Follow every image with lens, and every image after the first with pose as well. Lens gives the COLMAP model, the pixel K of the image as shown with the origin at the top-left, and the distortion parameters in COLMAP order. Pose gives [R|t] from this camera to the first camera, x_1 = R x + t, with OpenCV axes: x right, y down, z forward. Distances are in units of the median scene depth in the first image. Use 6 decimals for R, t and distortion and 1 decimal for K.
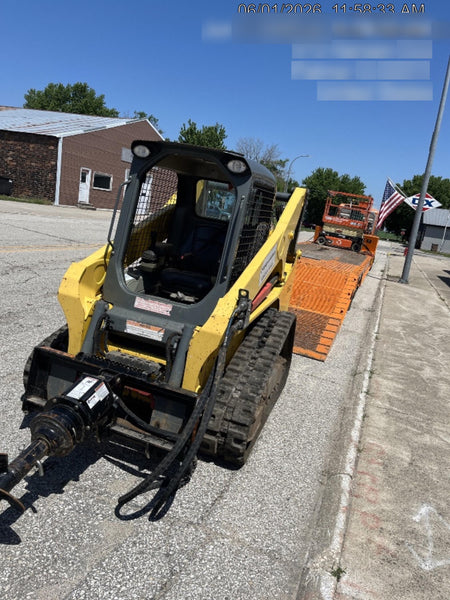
lens RADIAL K [[462.9, 0, 252.7], [0, 462.9, 299.3], [0, 0, 1]] dist [0.061821, -0.091591]
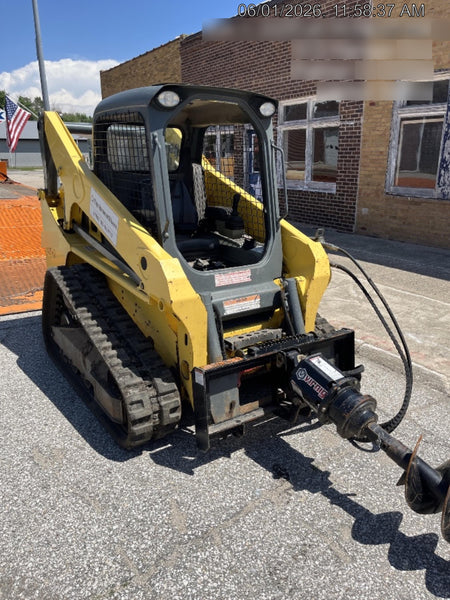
lens RADIAL K [[452.8, 0, 226.1], [0, 452.8, 298.3], [0, 0, 1]] dist [0.013732, -0.001319]
pose [[0.600296, -0.376243, 0.705752, -0.935203], [0.232639, 0.926423, 0.296007, -0.230948], [-0.765195, -0.013507, 0.643656, 0.477049]]
